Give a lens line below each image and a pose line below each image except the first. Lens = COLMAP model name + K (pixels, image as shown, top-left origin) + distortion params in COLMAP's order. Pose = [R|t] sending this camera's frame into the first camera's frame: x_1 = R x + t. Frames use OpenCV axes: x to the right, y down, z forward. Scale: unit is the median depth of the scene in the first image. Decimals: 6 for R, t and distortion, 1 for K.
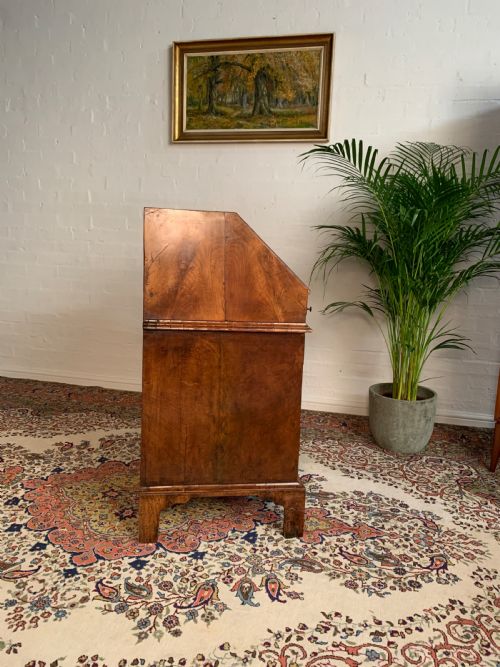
lens RADIAL K [[511.4, 0, 250.8], [0, 511.4, 329.4], [0, 0, 1]] dist [0.014568, -0.016650]
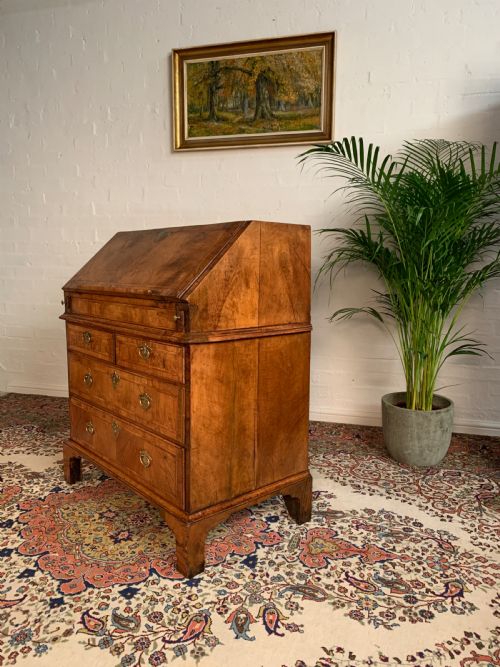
lens RADIAL K [[511.4, 0, 250.9], [0, 511.4, 330.0], [0, 0, 1]] dist [0.014568, -0.016650]
pose [[0.998691, -0.025378, -0.044416, 0.036387], [0.024634, 0.999548, -0.017219, -0.001242], [0.044833, 0.016103, 0.998865, 0.038595]]
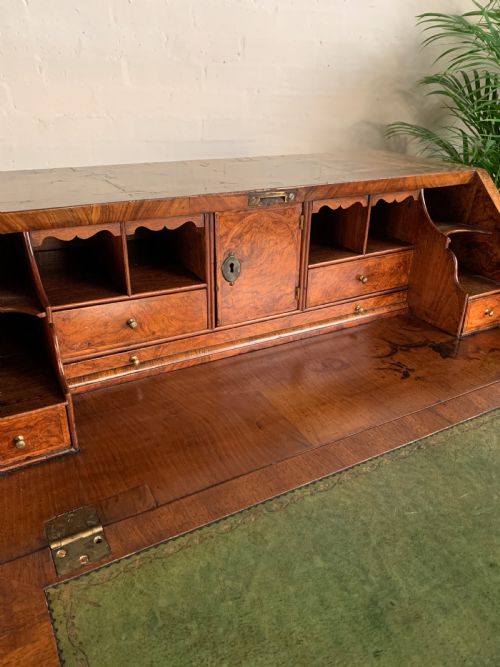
lens RADIAL K [[511.4, 0, 249.4], [0, 511.4, 334.2], [0, 0, 1]] dist [0.014568, -0.016650]
pose [[0.897550, -0.217150, 0.383731, -0.270414], [0.072211, 0.930957, 0.357917, -0.203549], [-0.434958, -0.293539, 0.851261, 0.565274]]
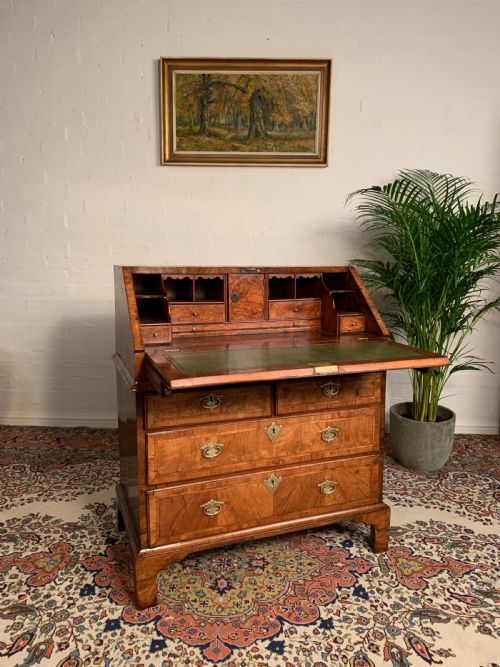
lens RADIAL K [[511.4, 0, 249.0], [0, 511.4, 329.1], [0, 0, 1]] dist [0.014568, -0.016650]
pose [[0.976404, -0.059465, 0.207604, -0.267475], [0.056006, 0.998177, 0.022505, -0.094862], [-0.208564, -0.010347, 0.977954, 0.055654]]
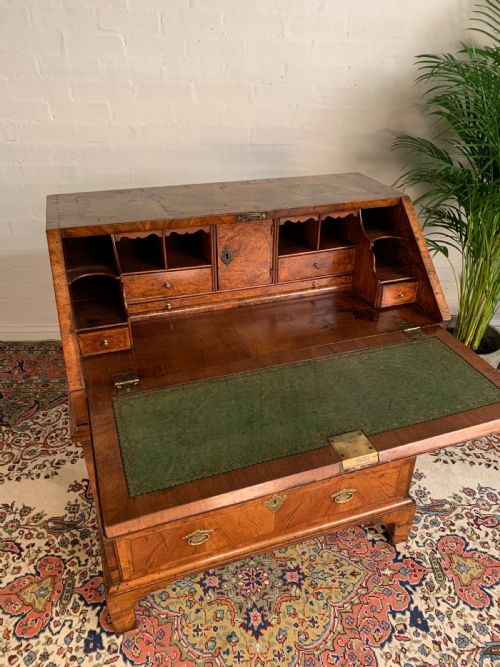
lens RADIAL K [[511.4, 0, 253.0], [0, 511.4, 331.8], [0, 0, 1]] dist [0.014568, -0.016650]
pose [[0.957140, -0.168214, 0.235769, -0.264394], [0.059850, 0.911352, 0.407253, -0.270467], [-0.283374, -0.375688, 0.882359, 0.350909]]
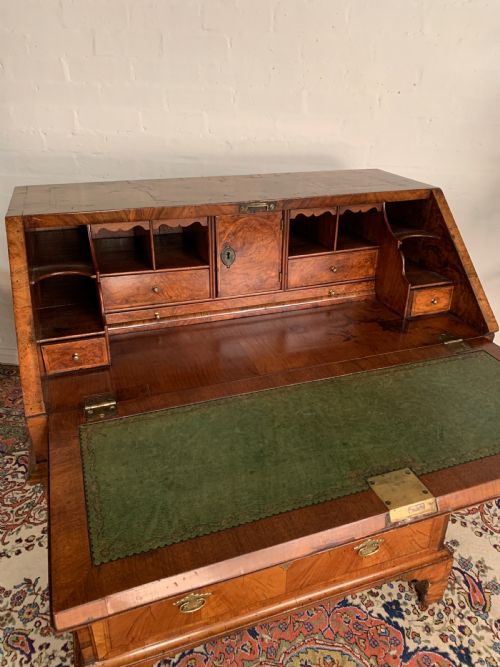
lens RADIAL K [[511.4, 0, 249.9], [0, 511.4, 330.6], [0, 0, 1]] dist [0.014568, -0.016650]
pose [[0.956459, -0.154807, 0.247431, -0.253627], [0.062920, 0.937178, 0.343131, -0.219282], [-0.285006, -0.312622, 0.906112, 0.426474]]
